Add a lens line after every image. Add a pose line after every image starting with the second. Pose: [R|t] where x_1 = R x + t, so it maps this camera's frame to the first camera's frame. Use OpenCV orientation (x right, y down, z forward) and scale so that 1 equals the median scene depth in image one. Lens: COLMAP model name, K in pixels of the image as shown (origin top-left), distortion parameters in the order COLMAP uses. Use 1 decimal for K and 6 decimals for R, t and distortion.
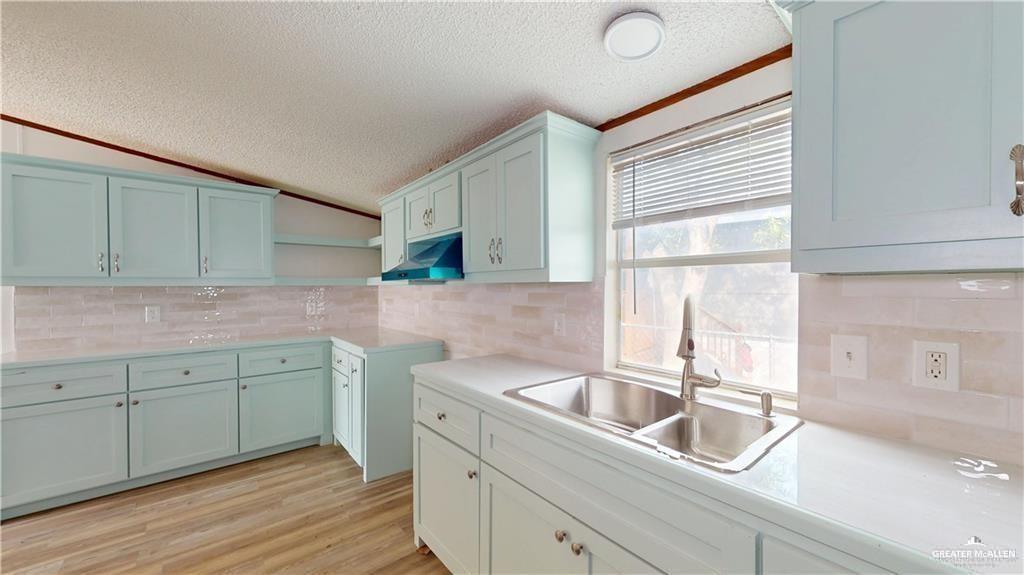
lens RADIAL K [[373.3, 0, 513.7], [0, 373.3, 289.0], [0, 0, 1]] dist [0.002369, 0.000430]
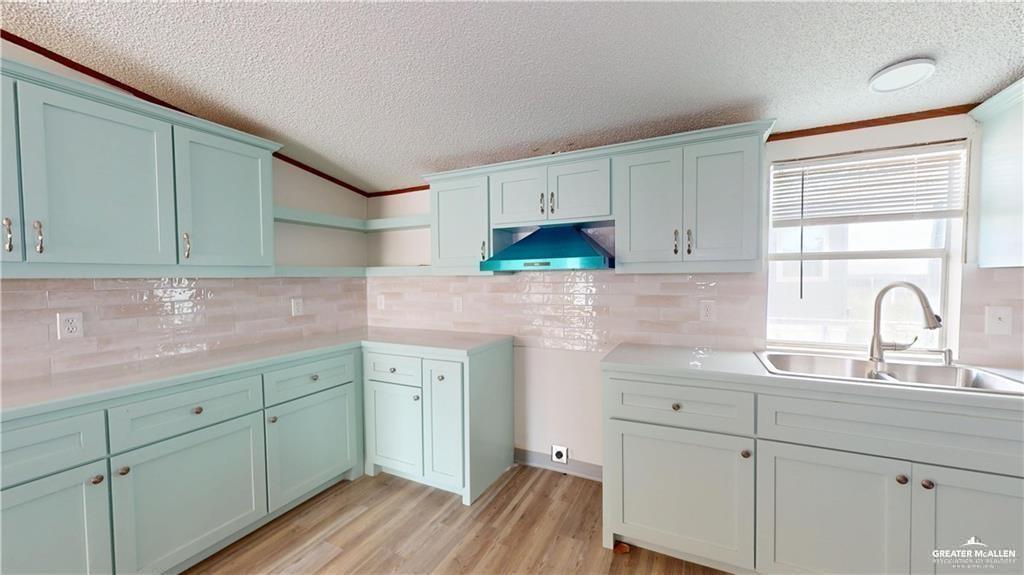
lens RADIAL K [[373.3, 0, 513.6], [0, 373.3, 288.5], [0, 0, 1]] dist [0.002369, 0.000430]
pose [[0.907749, -0.015456, 0.419229, -0.655171], [0.006963, 0.999739, 0.021780, 0.000941], [-0.419456, -0.016852, 0.907619, 0.185105]]
